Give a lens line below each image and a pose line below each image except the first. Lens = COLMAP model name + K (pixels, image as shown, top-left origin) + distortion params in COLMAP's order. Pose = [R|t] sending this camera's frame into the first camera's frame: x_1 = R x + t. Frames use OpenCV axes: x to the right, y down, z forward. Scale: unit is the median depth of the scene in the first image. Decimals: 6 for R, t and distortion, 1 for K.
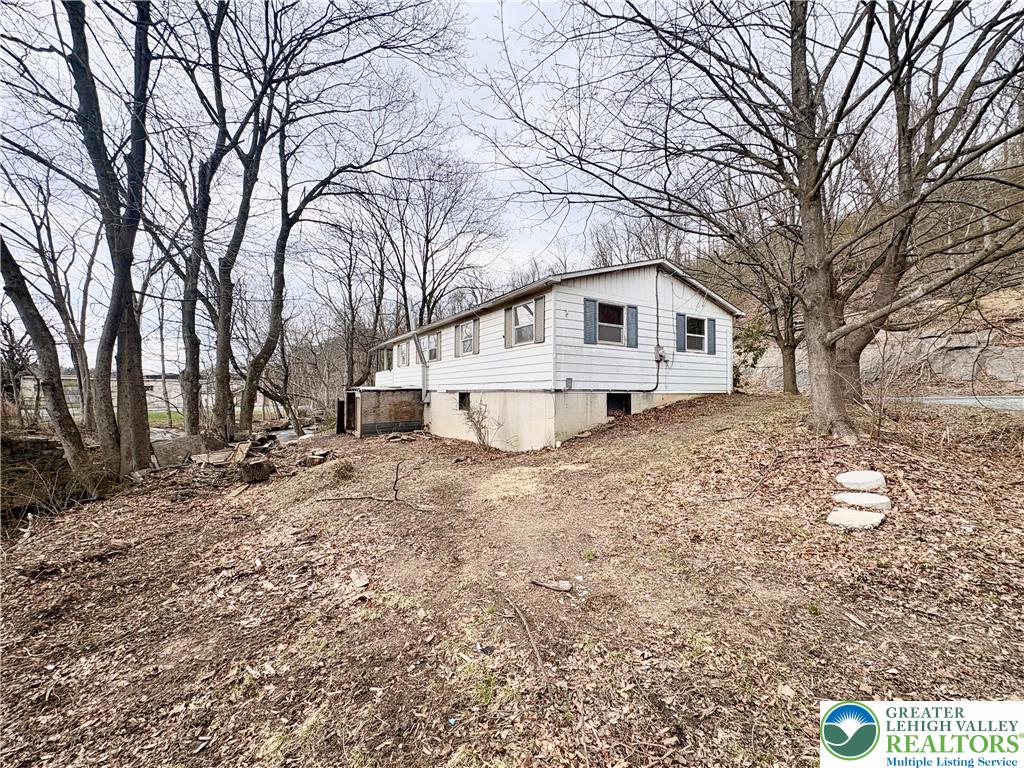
lens RADIAL K [[409.5, 0, 510.7], [0, 409.5, 384.9], [0, 0, 1]] dist [0.003689, 0.000477]
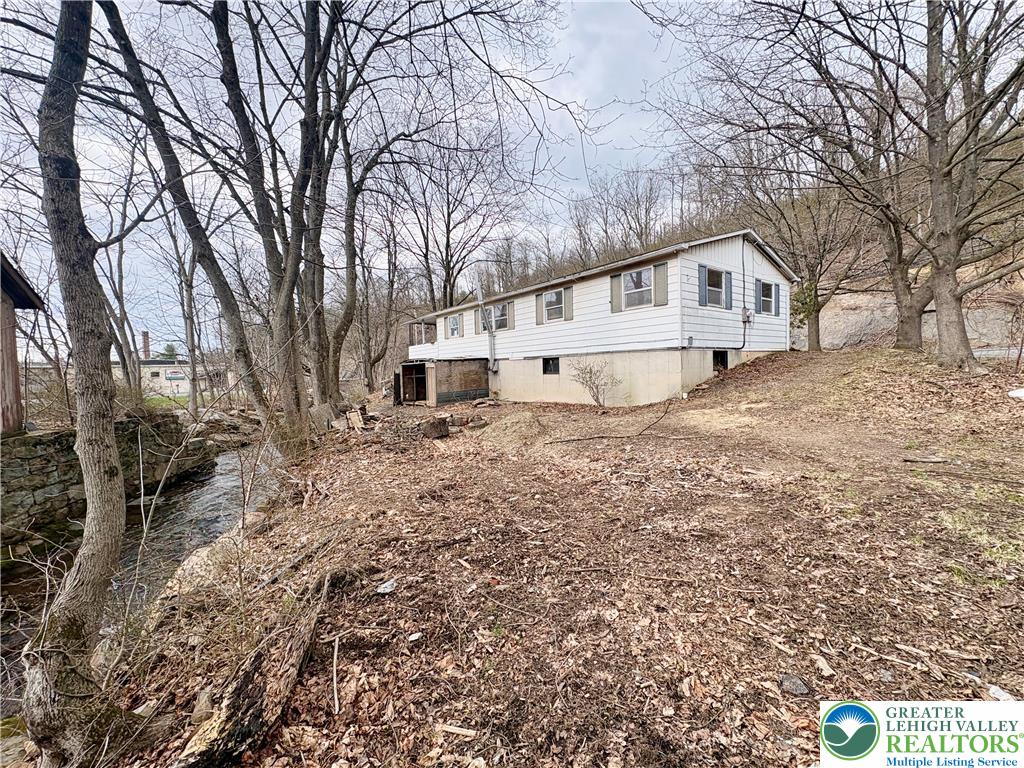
lens RADIAL K [[409.5, 0, 514.0], [0, 409.5, 384.1], [0, 0, 1]] dist [0.003689, 0.000477]
pose [[0.994408, -0.035249, 0.099554, -0.374977], [0.029908, 0.998058, 0.054645, 0.031043], [-0.101287, -0.051362, 0.993531, -0.057501]]
